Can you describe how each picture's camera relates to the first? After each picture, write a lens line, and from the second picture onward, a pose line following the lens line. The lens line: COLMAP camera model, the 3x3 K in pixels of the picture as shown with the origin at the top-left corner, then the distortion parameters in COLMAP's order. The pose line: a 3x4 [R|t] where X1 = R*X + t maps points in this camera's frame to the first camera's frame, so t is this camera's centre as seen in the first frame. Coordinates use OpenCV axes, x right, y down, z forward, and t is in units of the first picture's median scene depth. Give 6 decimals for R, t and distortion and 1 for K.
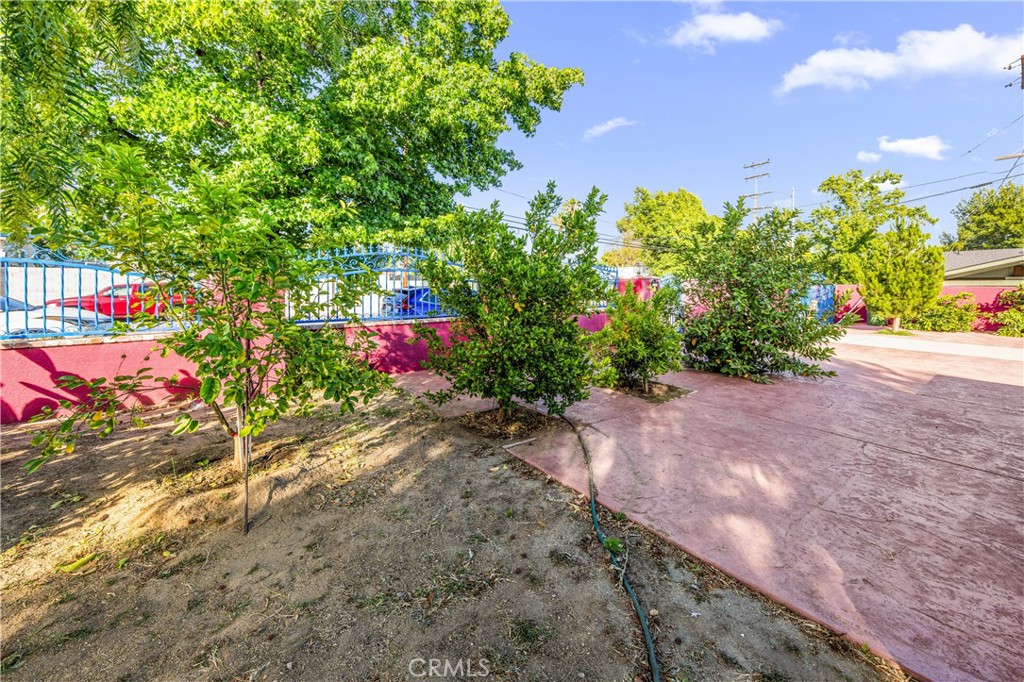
lens RADIAL K [[421.3, 0, 536.3], [0, 421.3, 248.8], [0, 0, 1]] dist [0.001624, -0.000038]
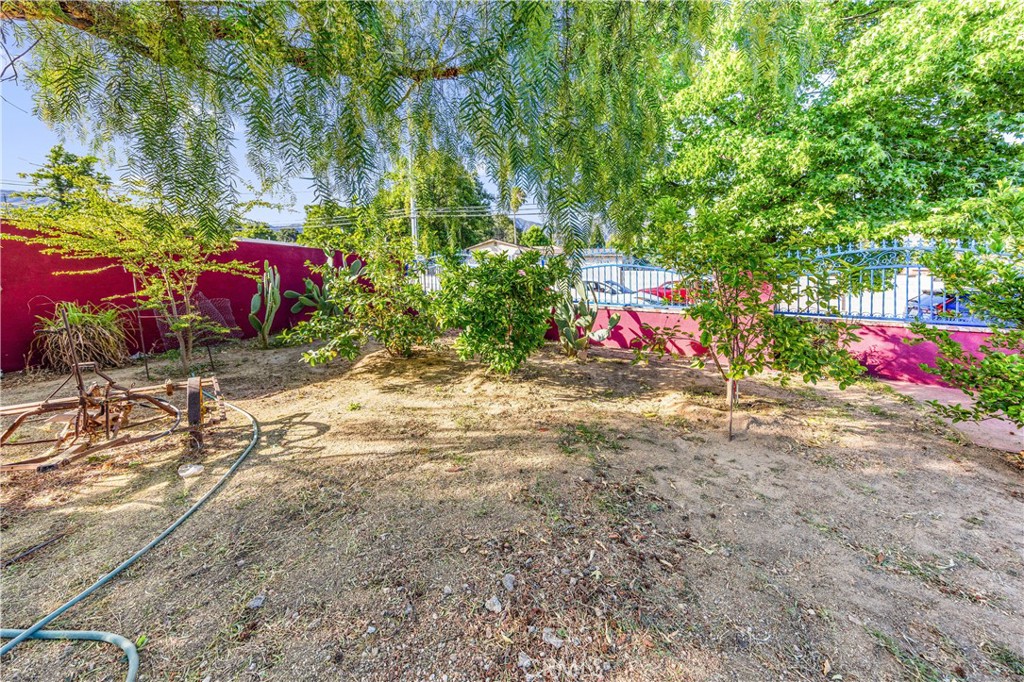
lens RADIAL K [[337.5, 0, 506.0], [0, 337.5, 312.8], [0, 0, 1]] dist [0.000177, 0.000016]
pose [[0.336062, 0.106023, -0.935853, 0.079676], [0.058679, 0.989357, 0.133156, 0.002578], [0.940010, -0.099664, 0.326263, -0.067300]]
